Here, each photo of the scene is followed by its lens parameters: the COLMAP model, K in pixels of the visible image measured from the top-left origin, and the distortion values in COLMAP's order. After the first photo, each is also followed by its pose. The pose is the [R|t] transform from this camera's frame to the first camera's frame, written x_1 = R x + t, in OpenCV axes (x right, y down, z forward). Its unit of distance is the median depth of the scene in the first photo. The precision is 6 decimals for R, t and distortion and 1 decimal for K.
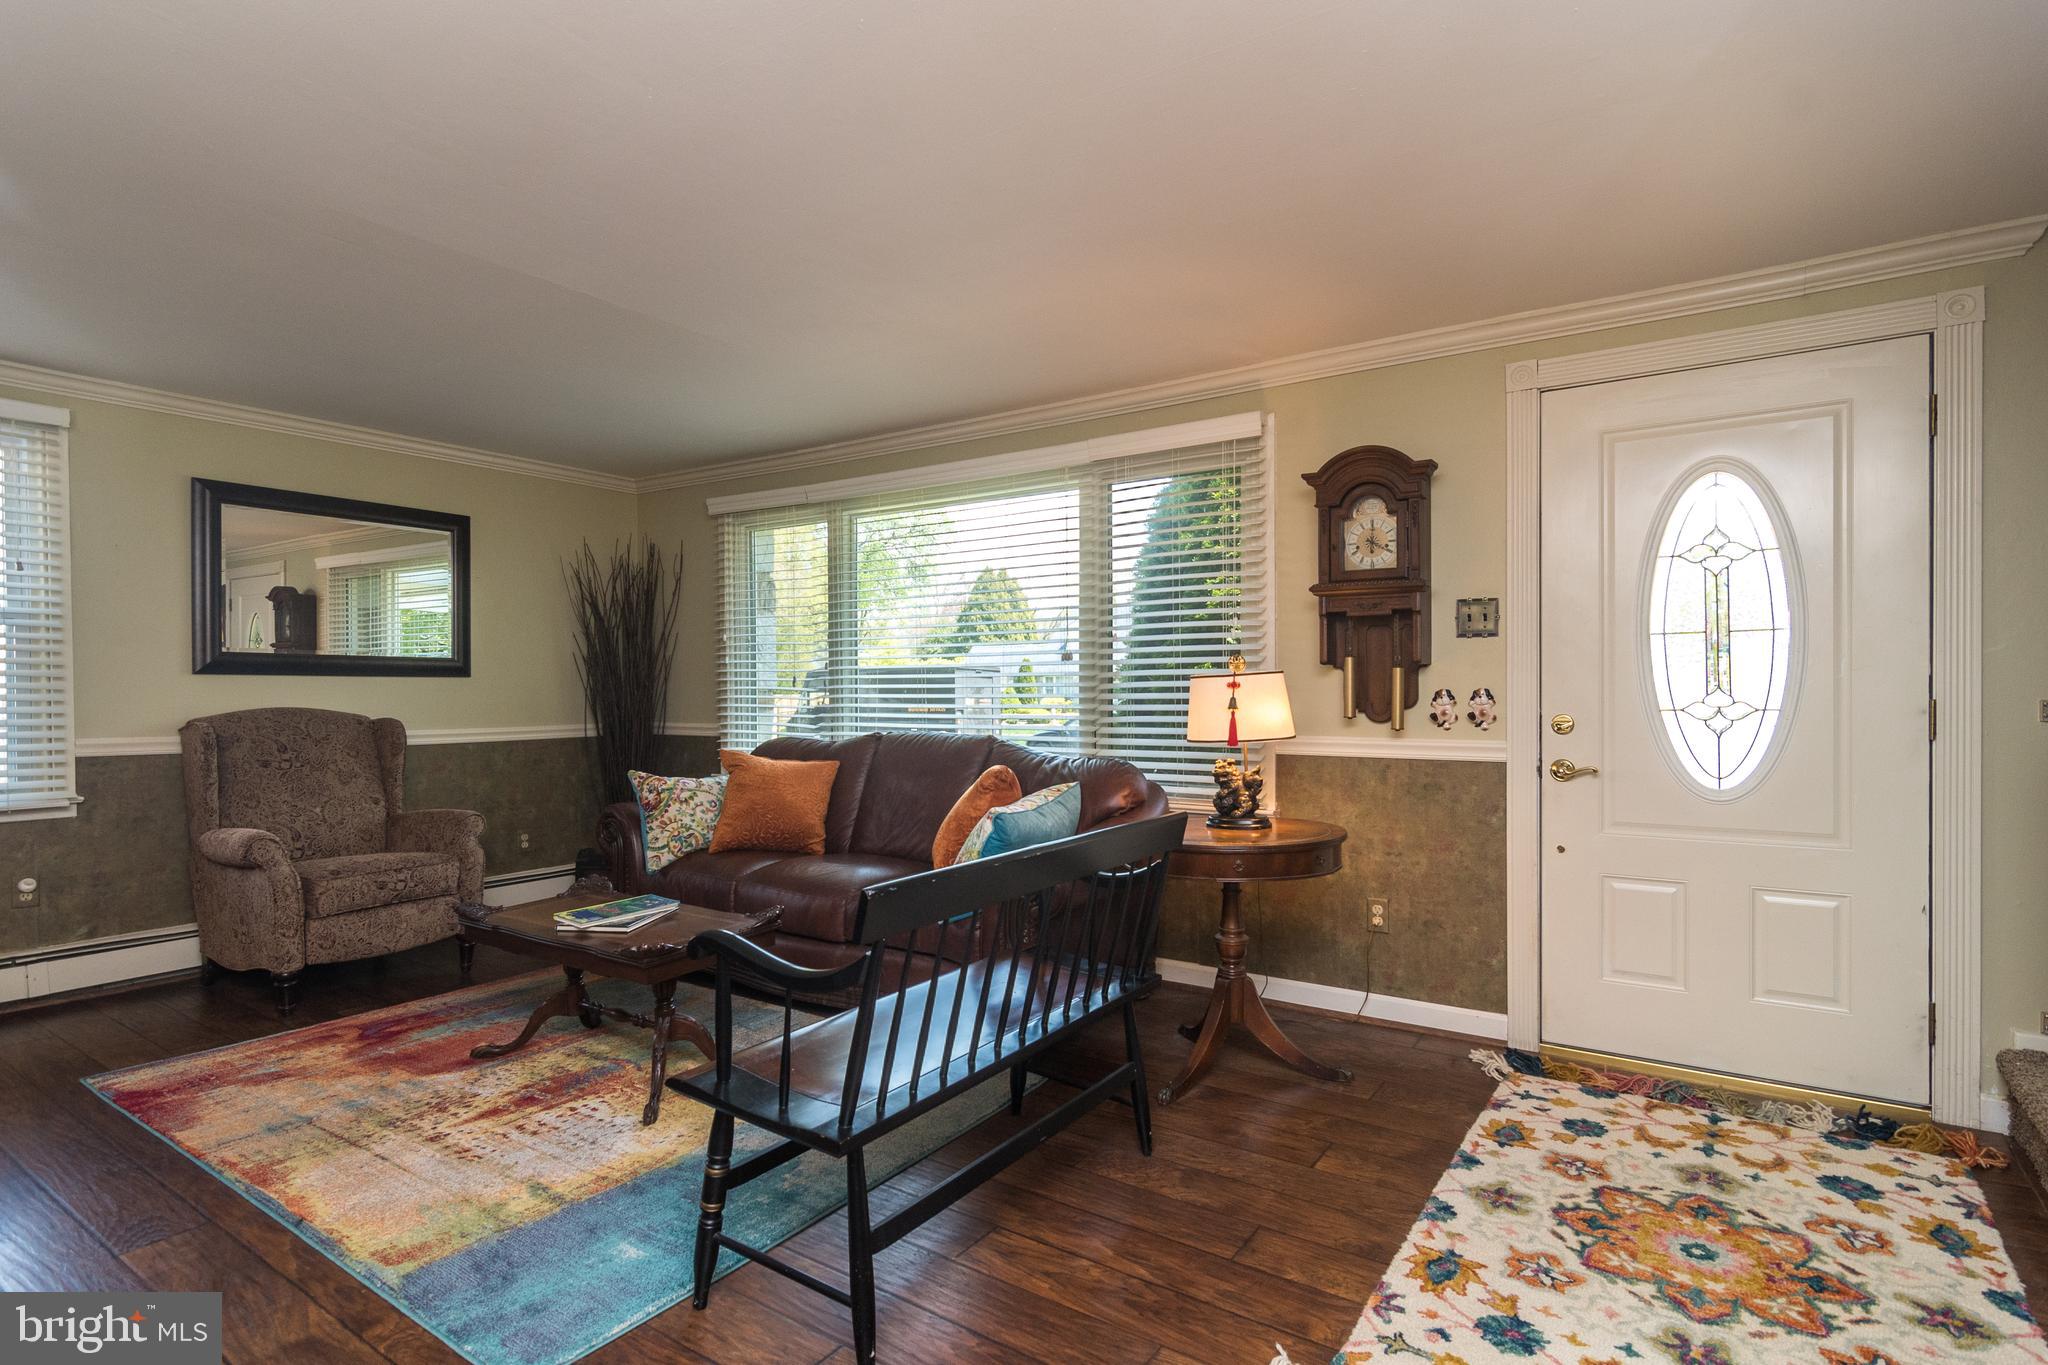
lens RADIAL K [[1011.4, 0, 1024.0], [0, 1011.4, 682.5], [0, 0, 1]] dist [0.000096, 0.001537]
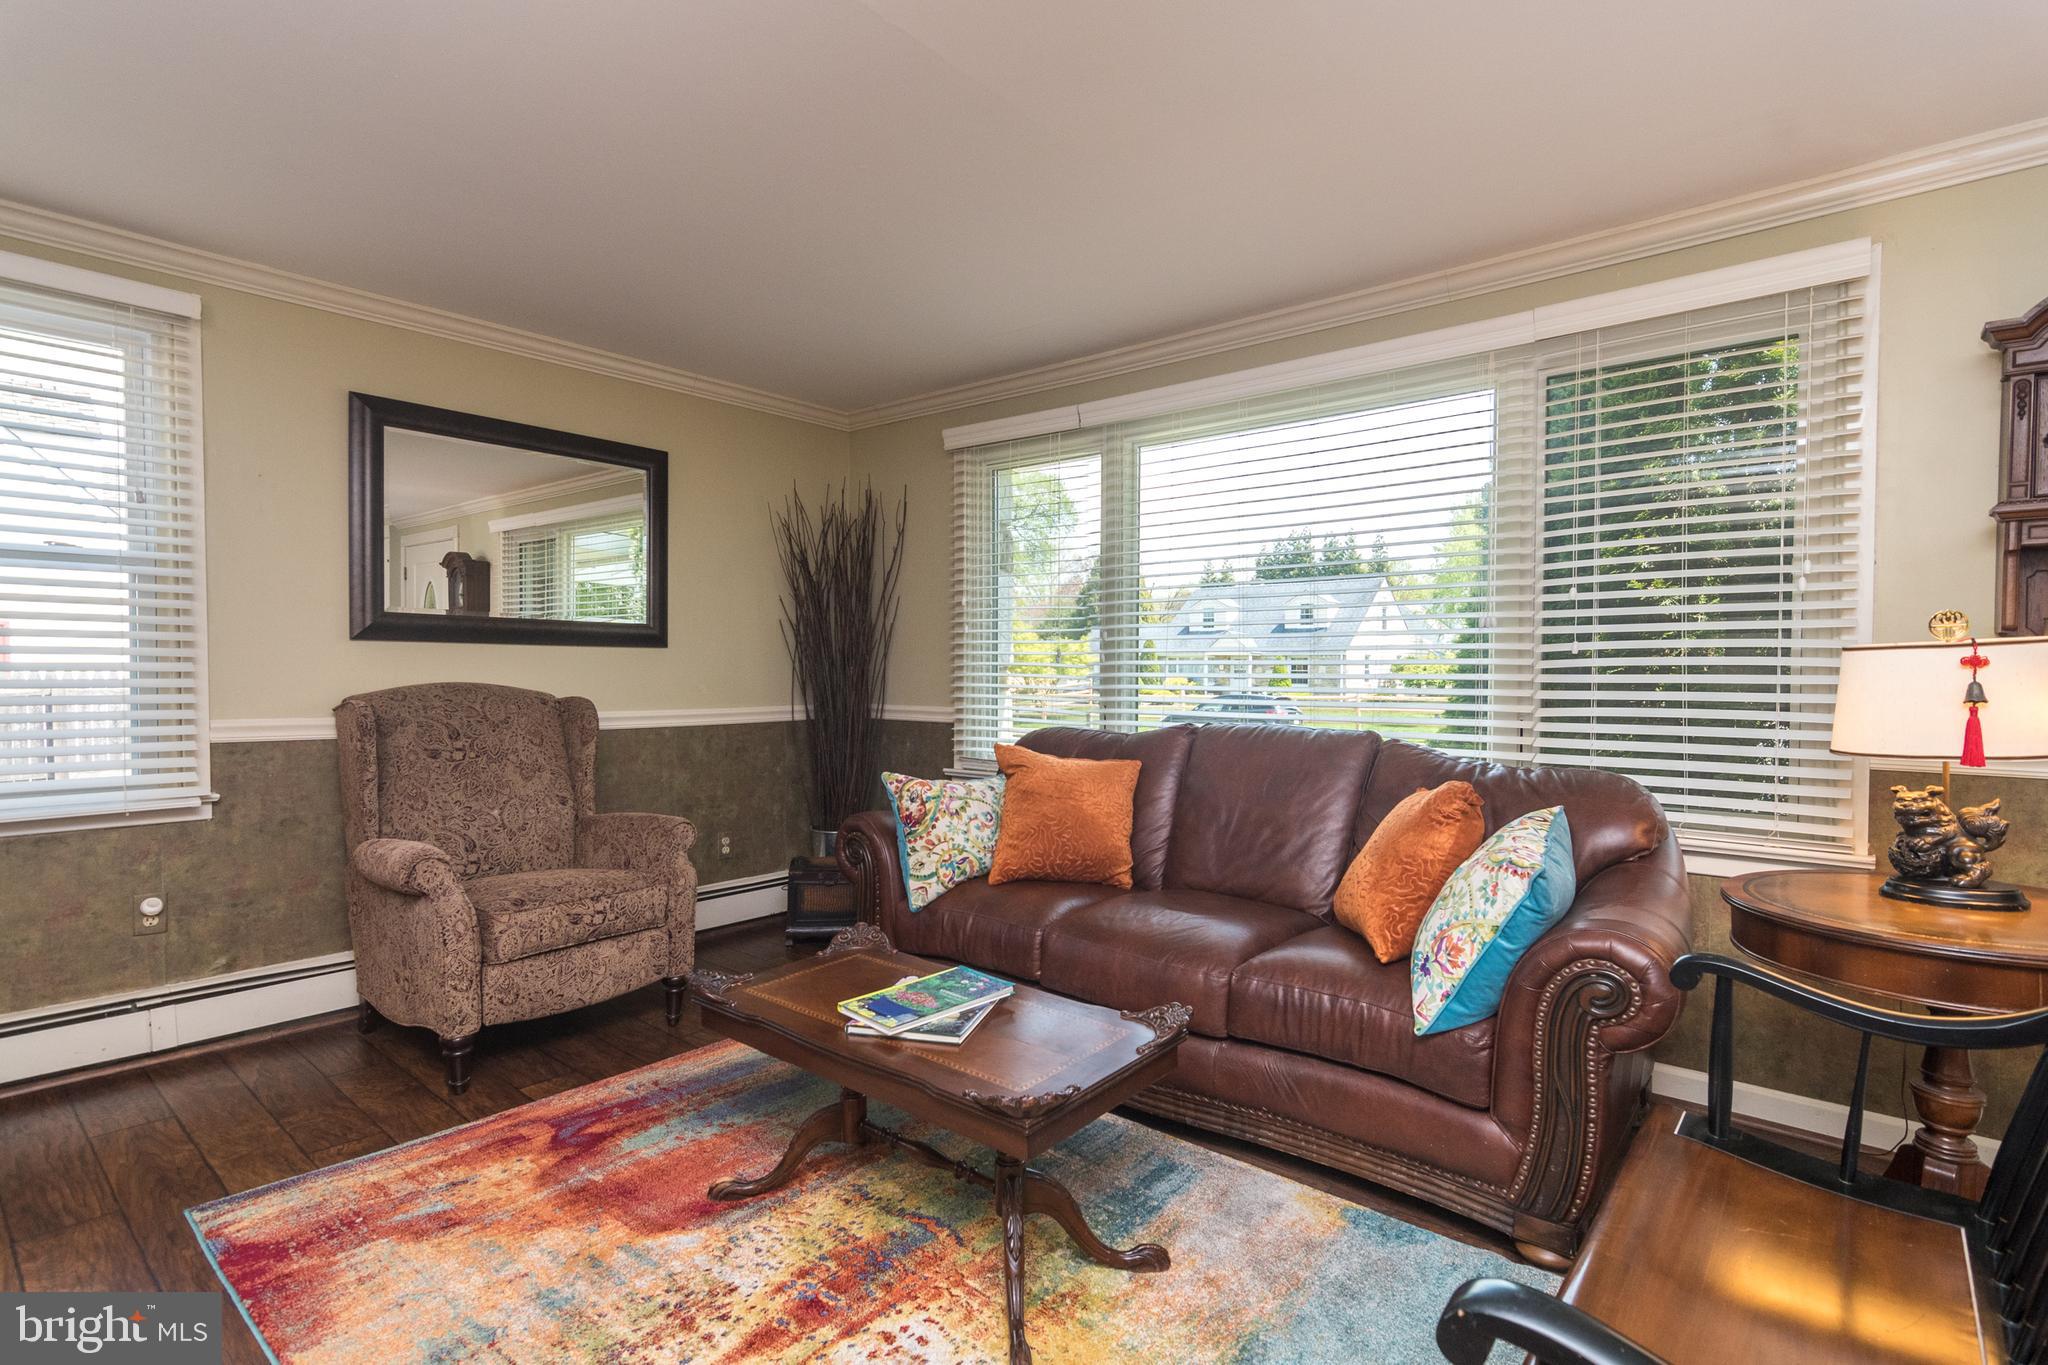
lens RADIAL K [[988.8, 0, 1028.8], [0, 988.8, 671.4], [0, 0, 1]] dist [-0.000650, -0.000484]
pose [[0.994168, 0.008869, -0.107478, -0.218654], [-0.007937, 0.999927, 0.009099, 0.005694], [0.107551, -0.008193, 0.994166, 0.300724]]
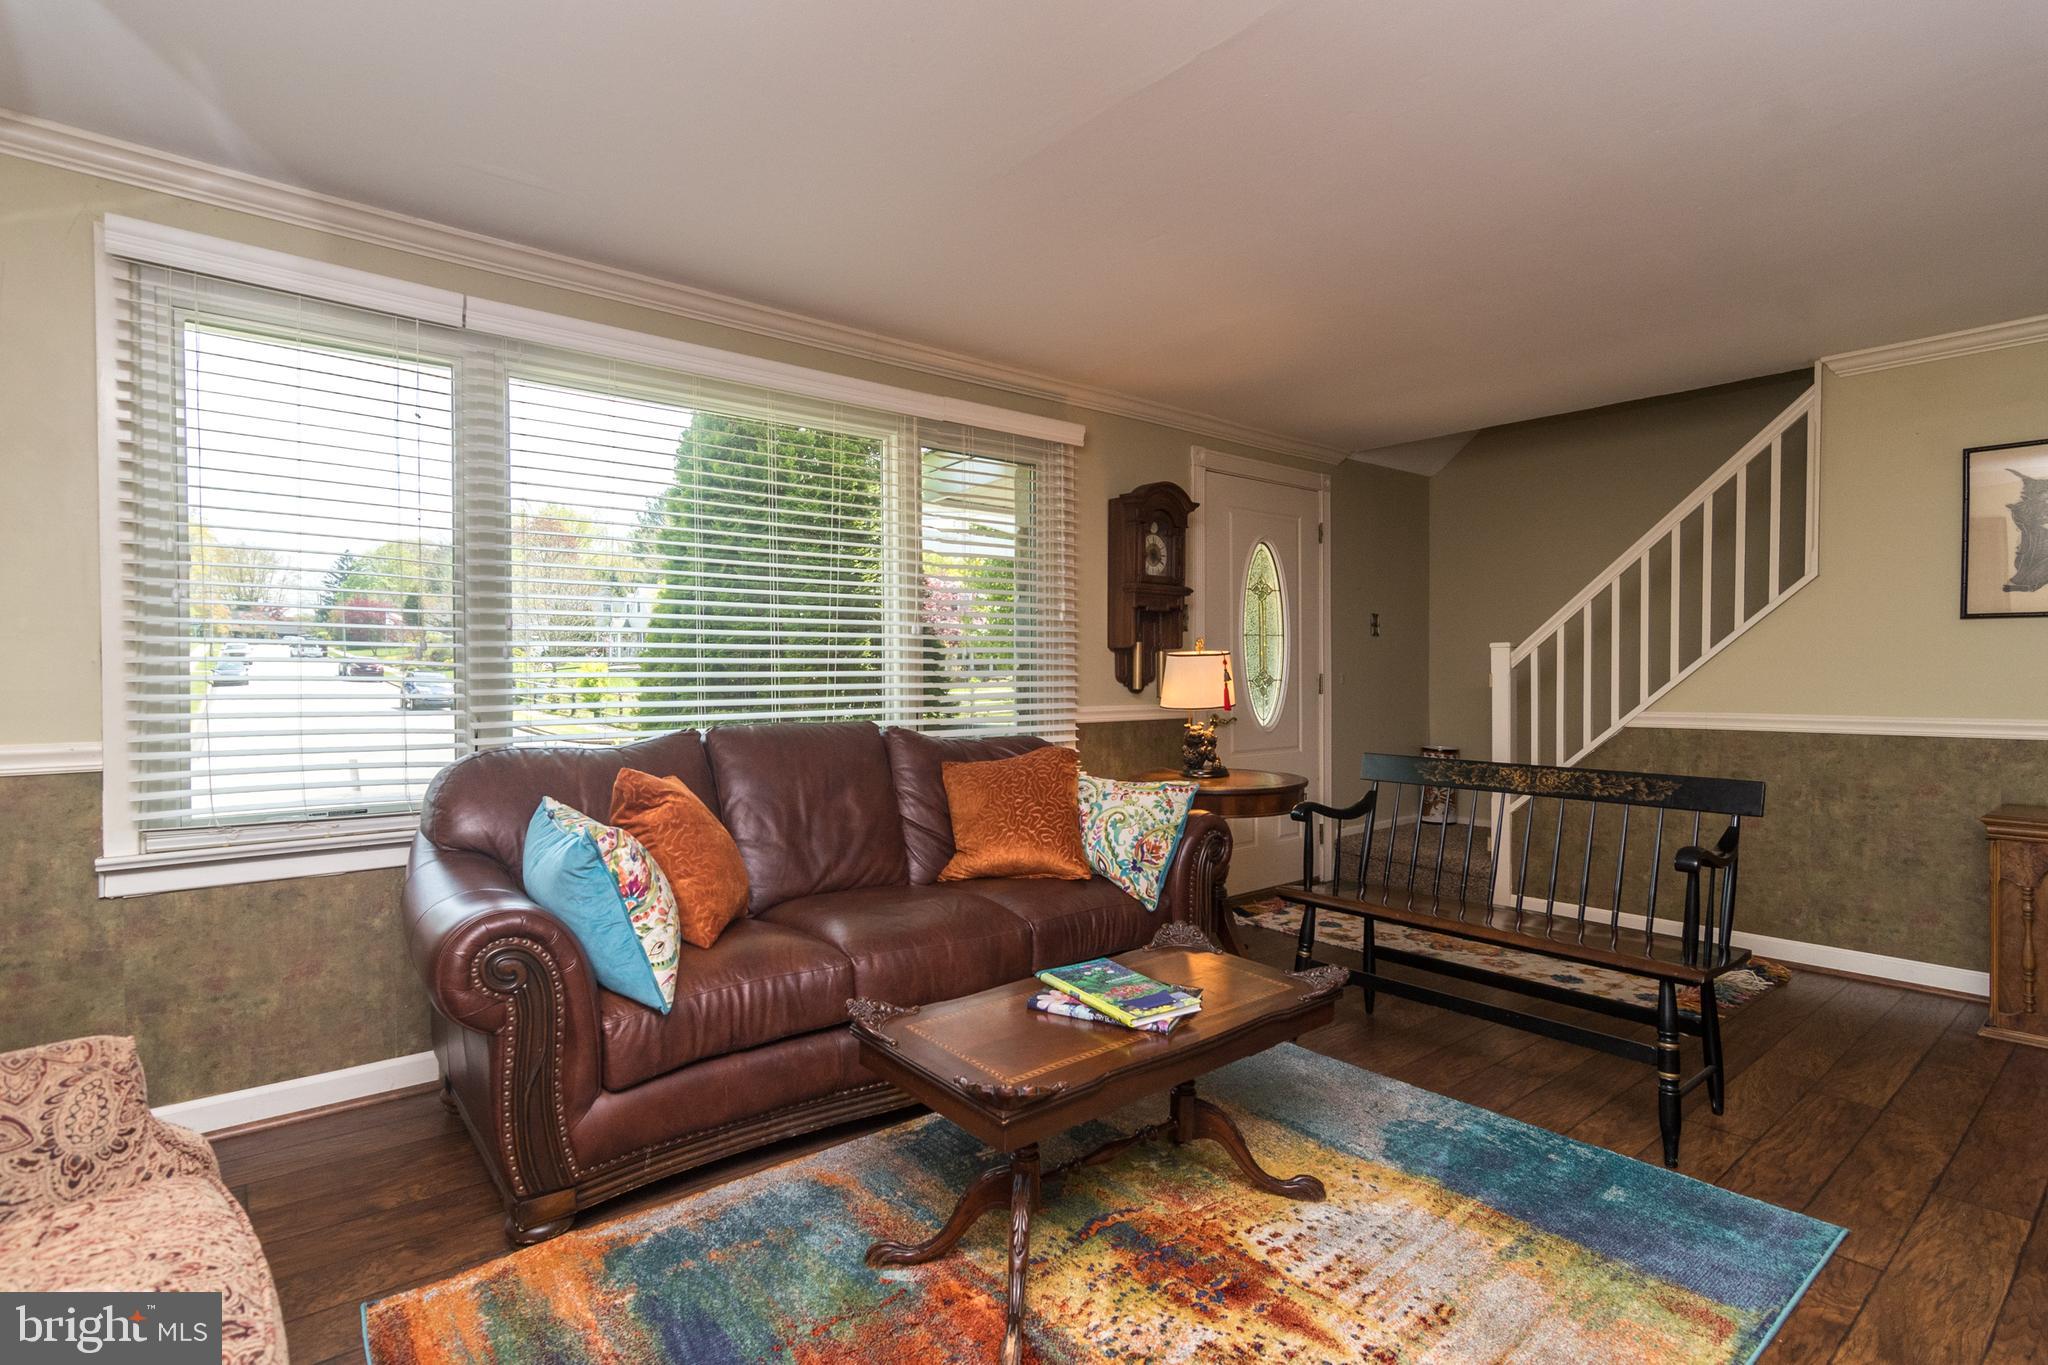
lens RADIAL K [[1011.4, 0, 1024.0], [0, 1011.4, 682.5], [0, 0, 1]] dist [0.000096, 0.001537]
pose [[0.278773, -0.003874, 0.960349, -0.853629], [-0.001096, 0.999990, 0.004352, 0.017928], [-0.960356, -0.002266, 0.278766, 0.711113]]
